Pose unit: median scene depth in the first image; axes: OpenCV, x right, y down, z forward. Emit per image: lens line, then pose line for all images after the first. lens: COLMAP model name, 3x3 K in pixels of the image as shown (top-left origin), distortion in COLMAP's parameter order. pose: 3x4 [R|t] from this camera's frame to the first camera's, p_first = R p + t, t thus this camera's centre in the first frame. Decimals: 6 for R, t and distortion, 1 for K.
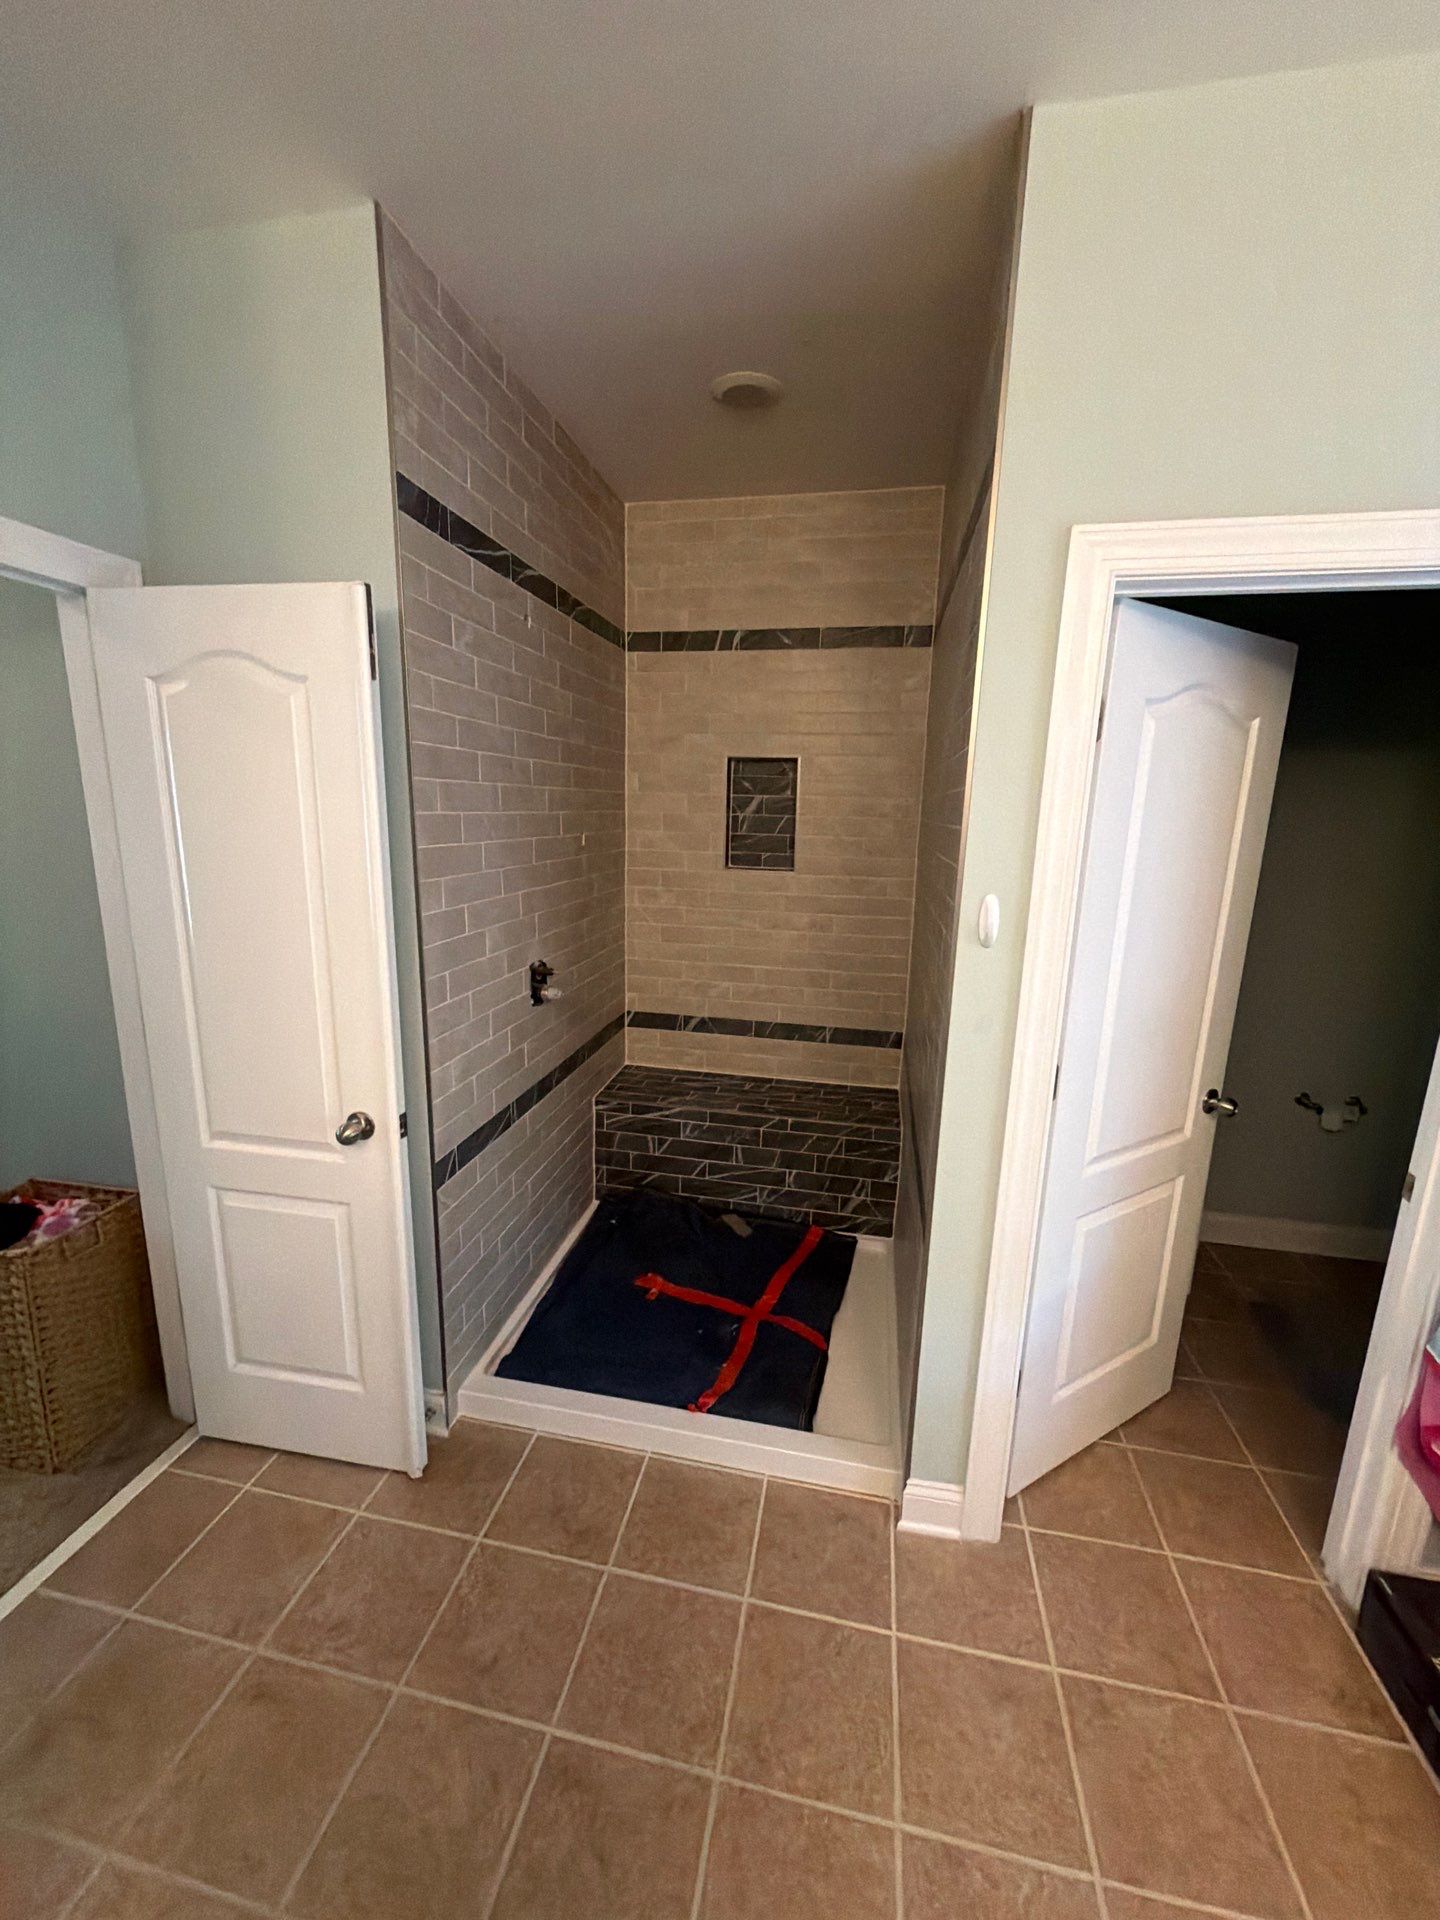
lens RADIAL K [[764.5, 0, 715.5], [0, 764.5, 963.0], [0, 0, 1]] dist [0.000688, 0.000154]
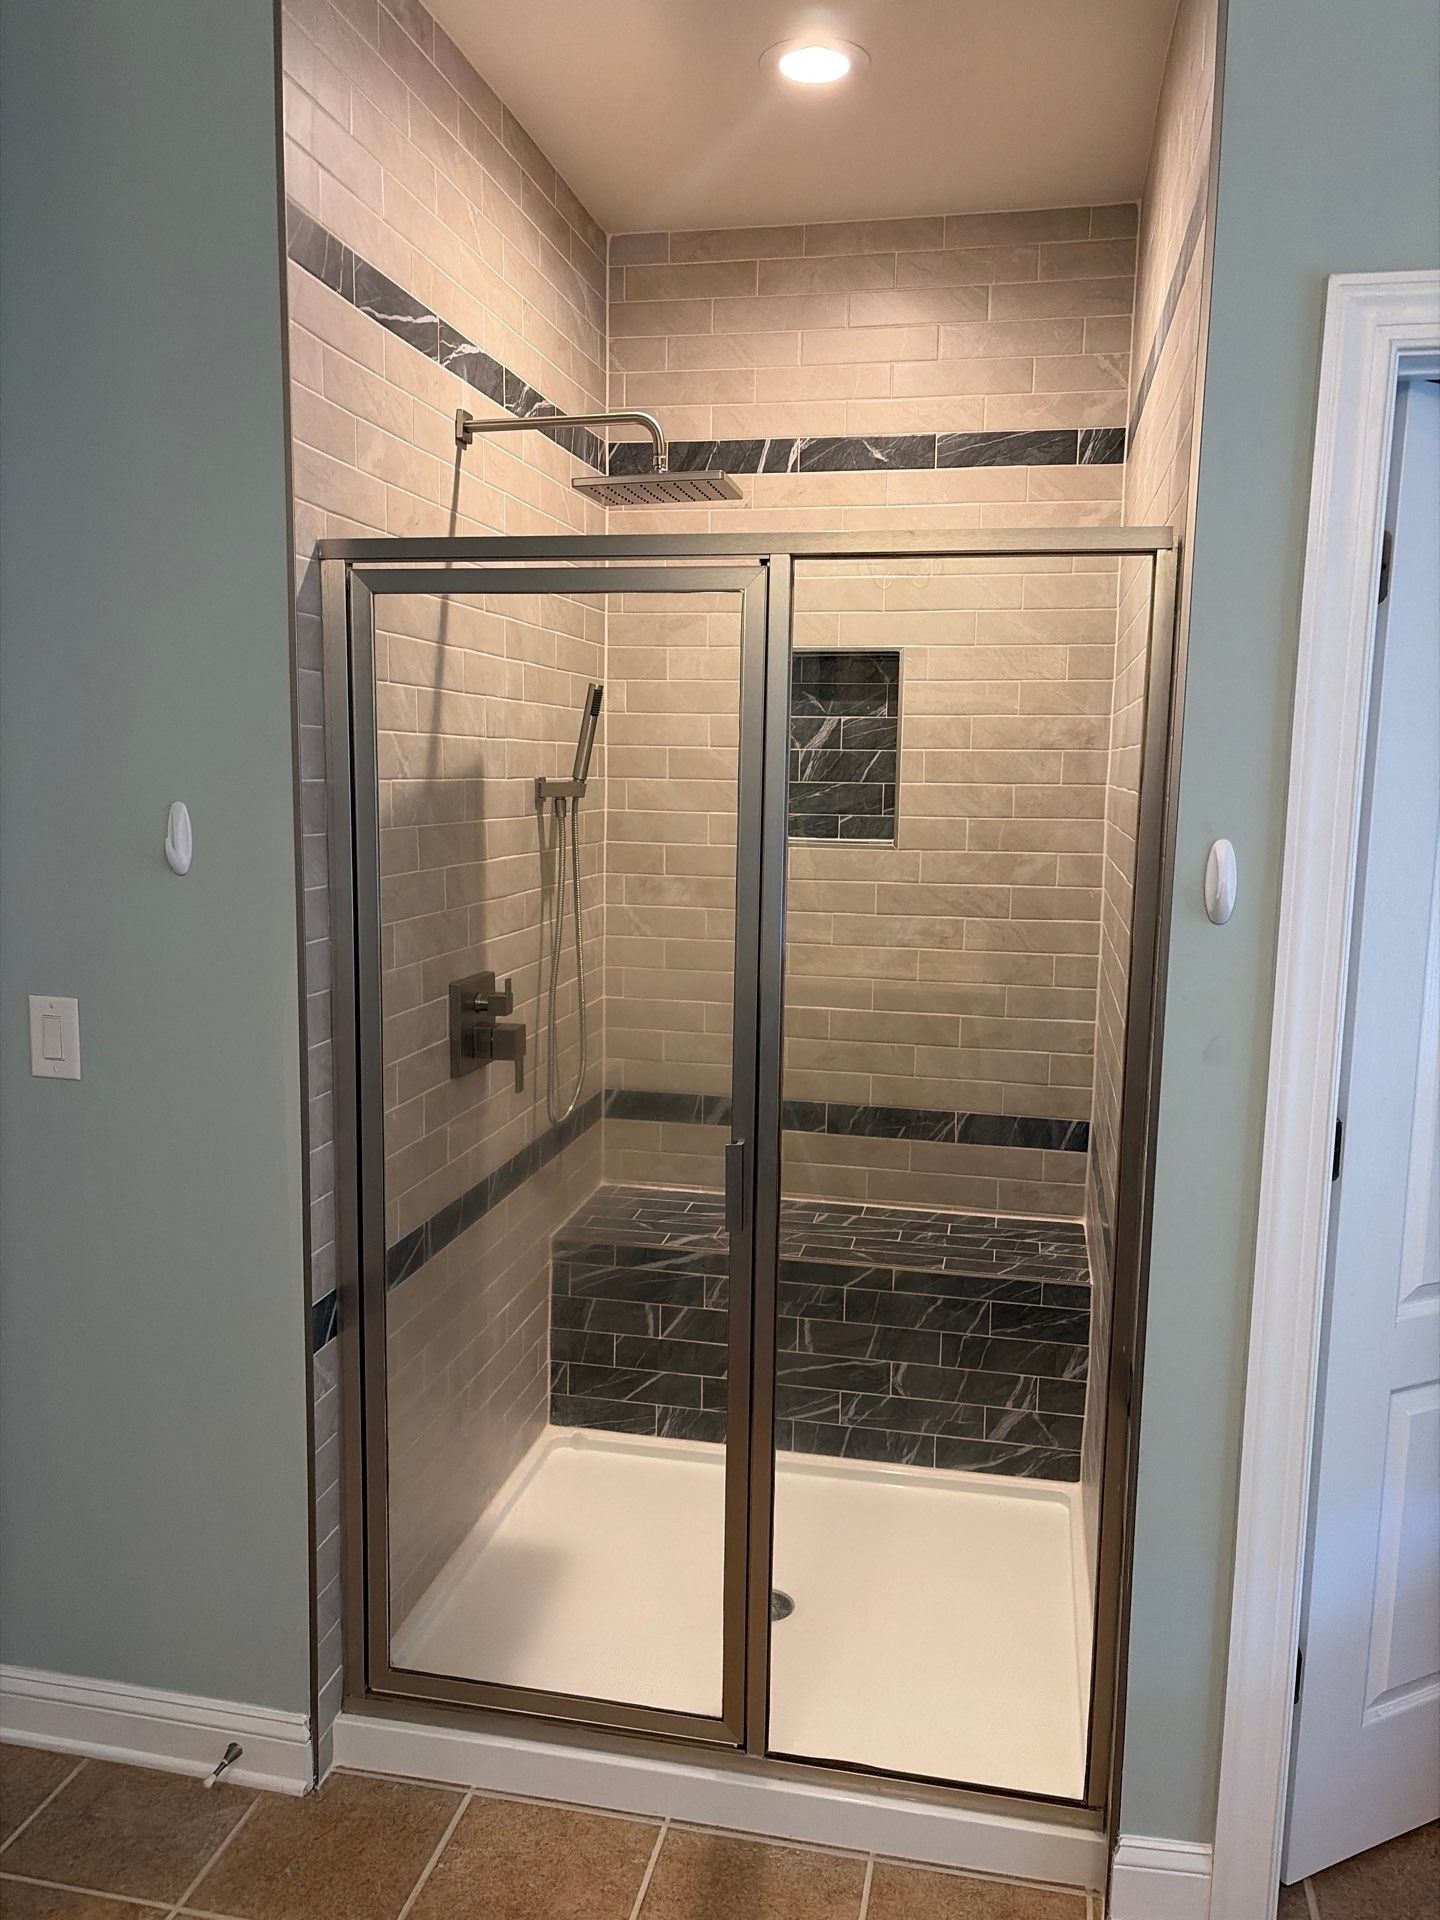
lens RADIAL K [[1447.4, 0, 720.0], [0, 1447.4, 960.0], [0, 0, 1]] dist [0.053344, -0.064510]
pose [[0.999958, -0.005512, -0.007300, -0.034376], [0.004995, 0.997608, -0.068950, 0.065654], [0.007663, 0.068911, 0.997593, -0.144184]]
